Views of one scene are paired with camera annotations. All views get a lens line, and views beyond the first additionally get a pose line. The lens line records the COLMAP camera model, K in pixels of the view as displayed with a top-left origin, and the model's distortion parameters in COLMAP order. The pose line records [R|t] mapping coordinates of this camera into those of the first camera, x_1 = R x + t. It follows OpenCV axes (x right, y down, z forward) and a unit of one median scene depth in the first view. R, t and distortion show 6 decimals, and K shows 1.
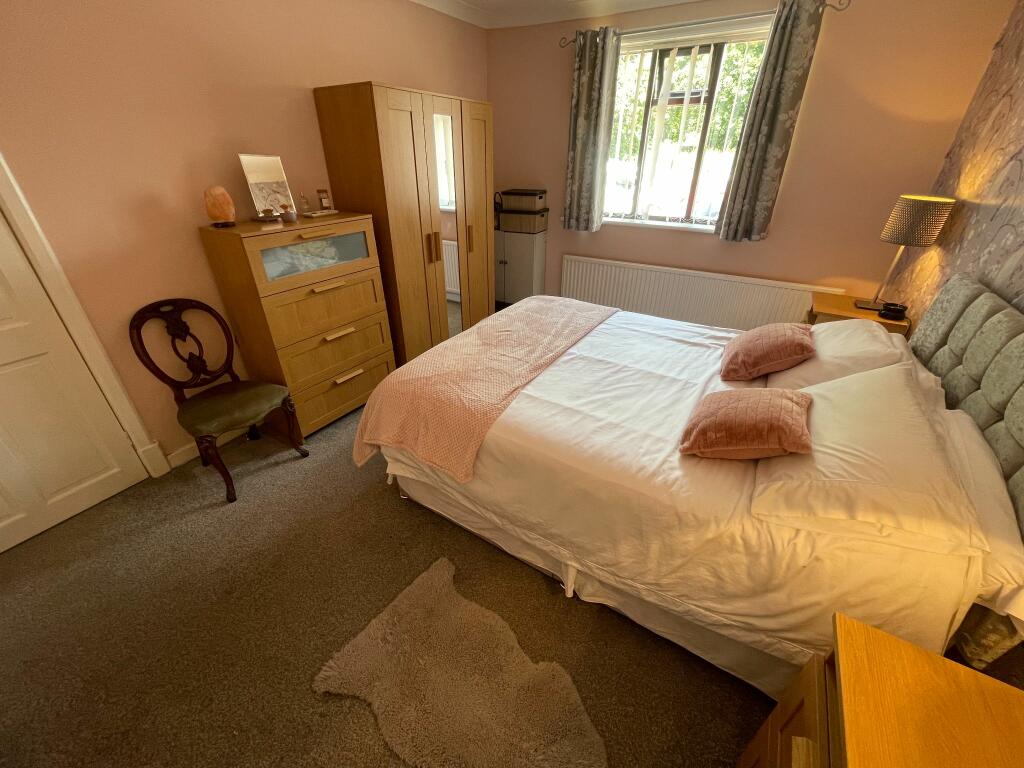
lens RADIAL K [[412.1, 0, 510.1], [0, 412.1, 385.5], [0, 0, 1]] dist [-0.002608, 0.001154]
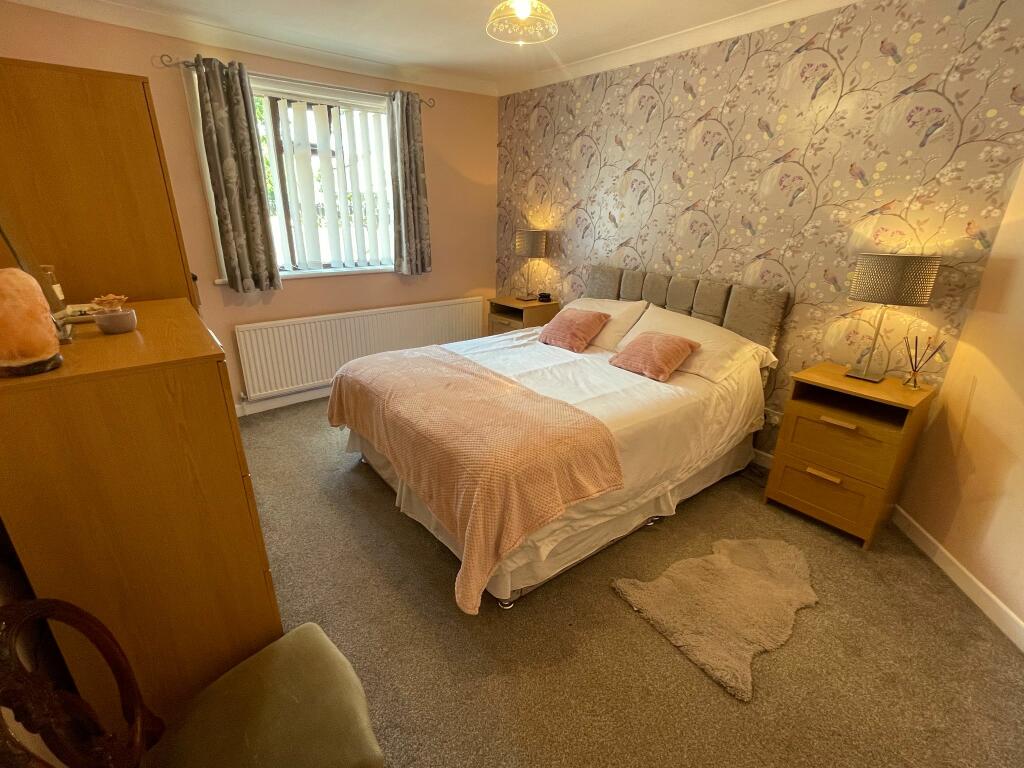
lens RADIAL K [[477.8, 0, 510.2], [0, 477.8, 383.1], [0, 0, 1]] dist [0.004836, 0.000146]
pose [[0.344459, -0.321475, 0.882044, -0.864117], [0.450413, 0.880938, 0.145175, -0.221232], [-0.823697, 0.347277, 0.448244, 0.406934]]
